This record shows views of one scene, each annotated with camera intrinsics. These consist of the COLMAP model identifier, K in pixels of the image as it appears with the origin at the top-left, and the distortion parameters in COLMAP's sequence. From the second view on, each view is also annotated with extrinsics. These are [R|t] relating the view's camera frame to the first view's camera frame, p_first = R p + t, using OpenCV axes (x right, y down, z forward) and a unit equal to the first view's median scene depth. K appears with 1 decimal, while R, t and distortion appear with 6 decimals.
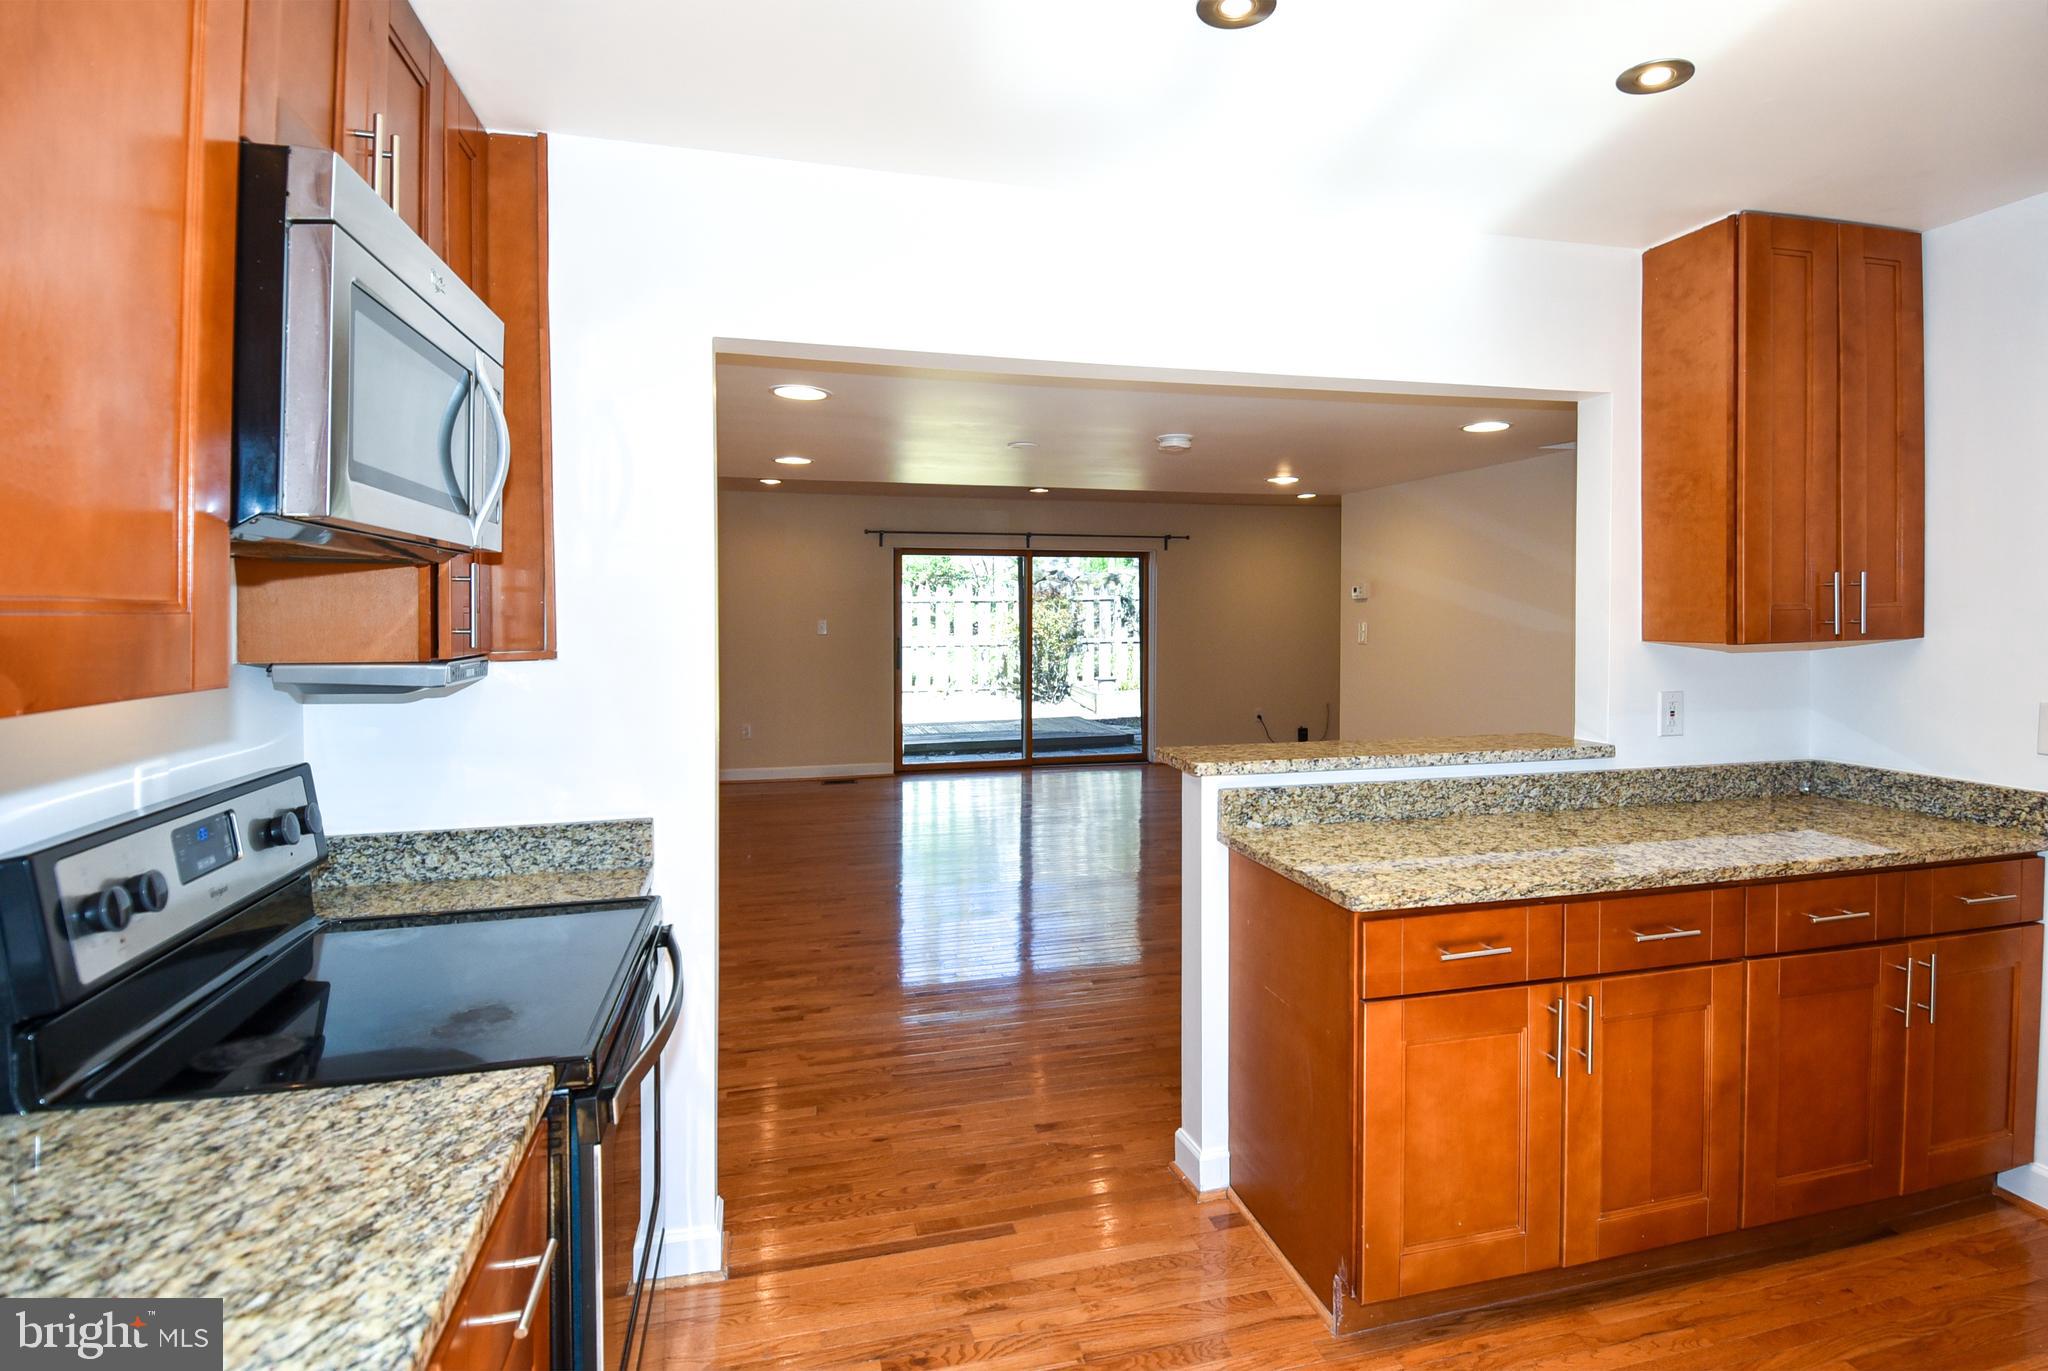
lens RADIAL K [[1108.9, 0, 1124.0], [0, 1108.9, 582.0], [0, 0, 1]] dist [0.053042, -0.053135]
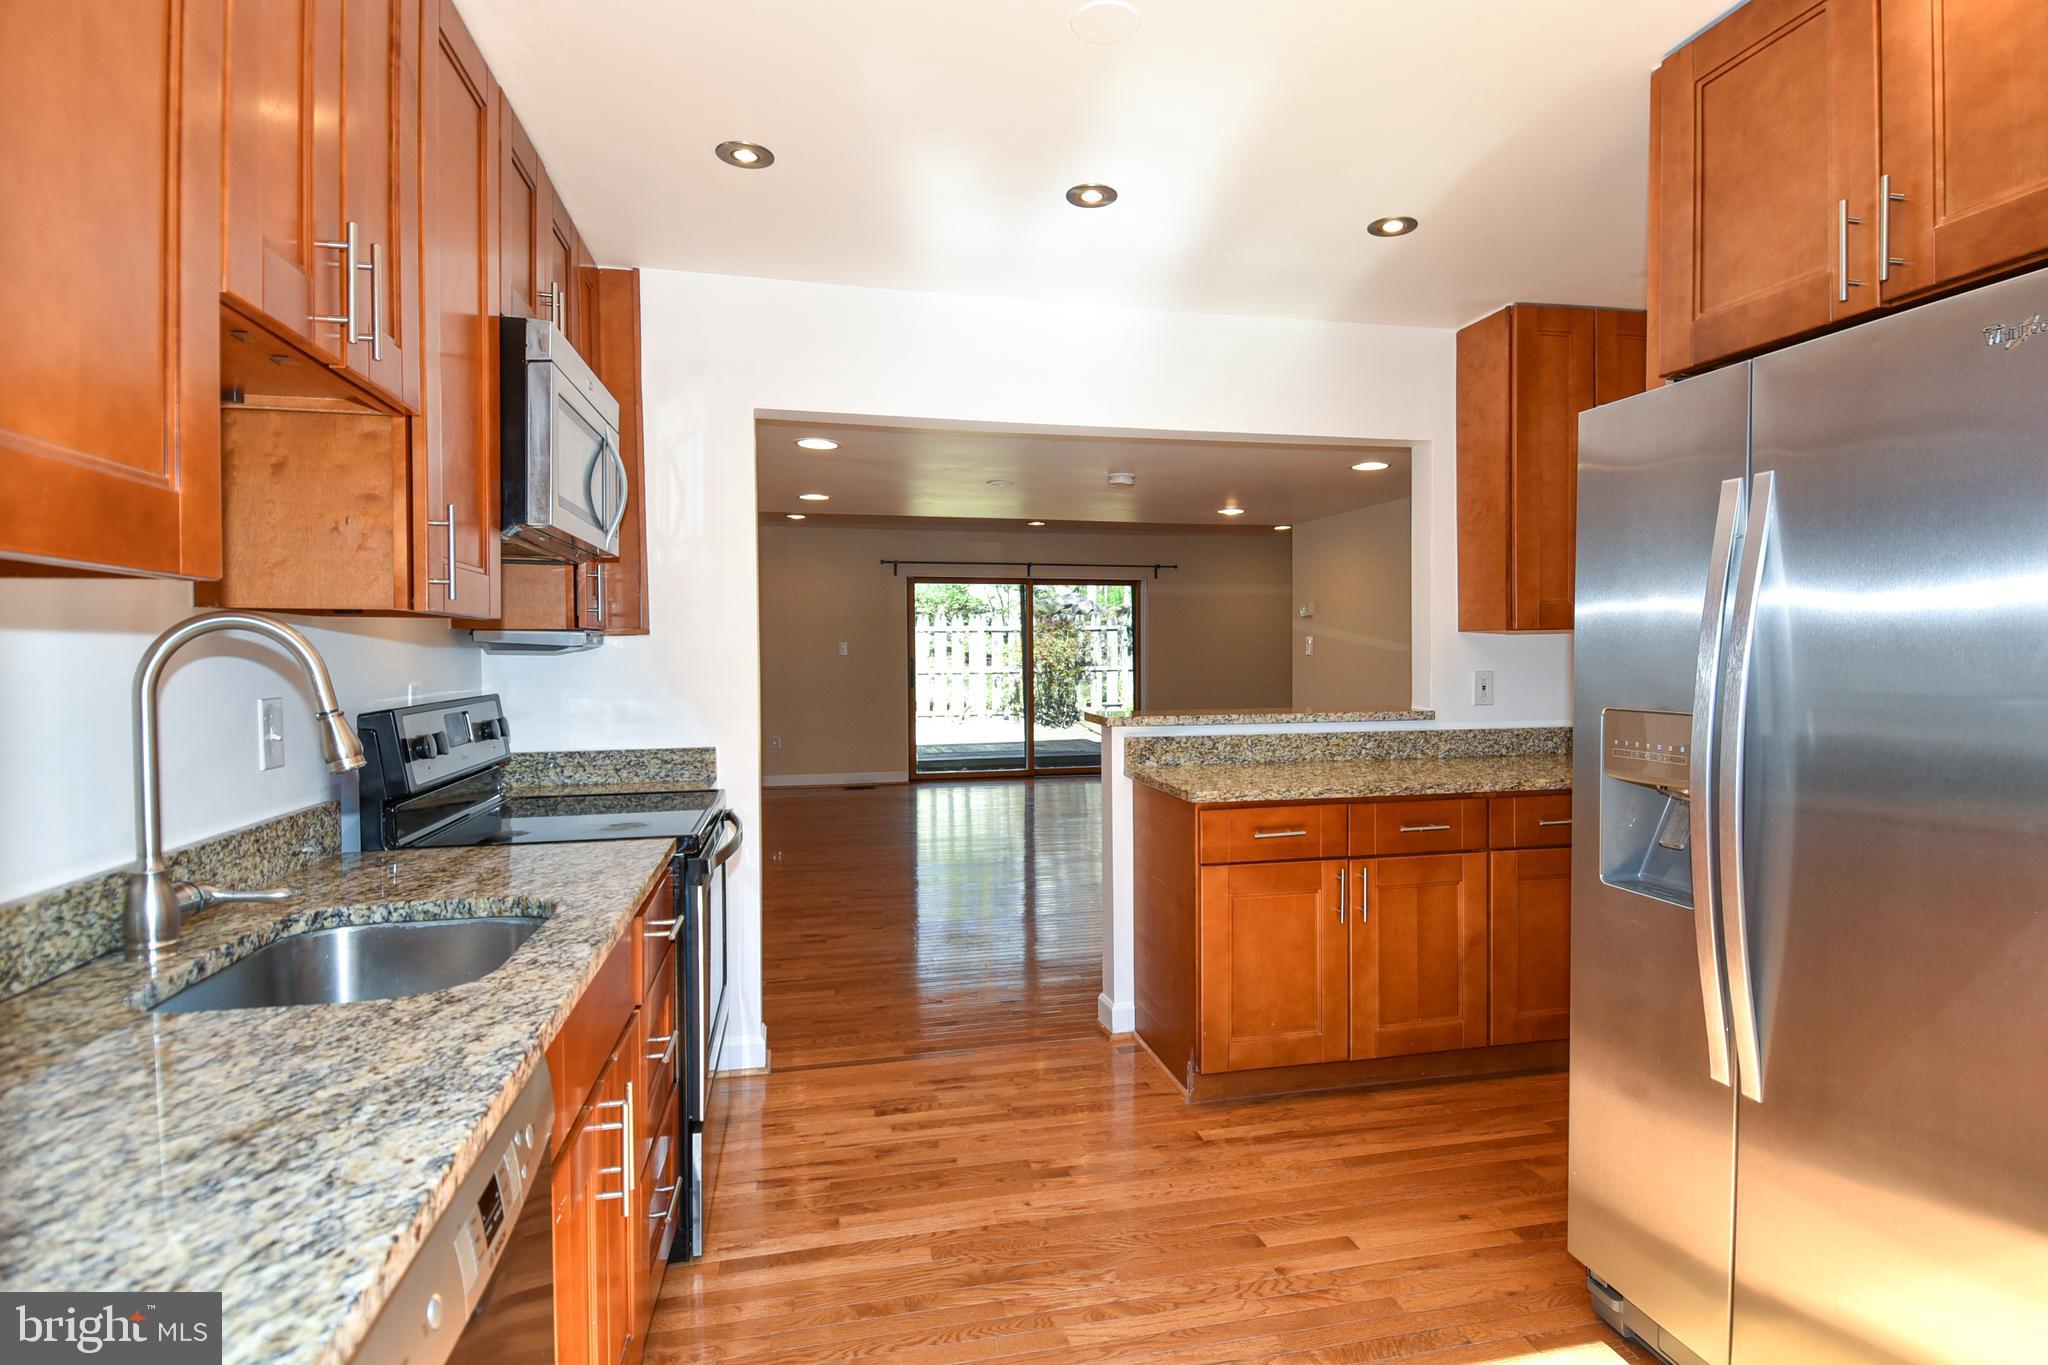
lens RADIAL K [[1157.8, 0, 1114.4], [0, 1157.8, 653.1], [0, 0, 1]] dist [0.059430, -0.066454]
pose [[0.999147, 0.000080, -0.041301, 0.130257], [0.000926, 0.999703, 0.024359, 0.048800], [0.041291, -0.024377, 0.998850, -0.405320]]
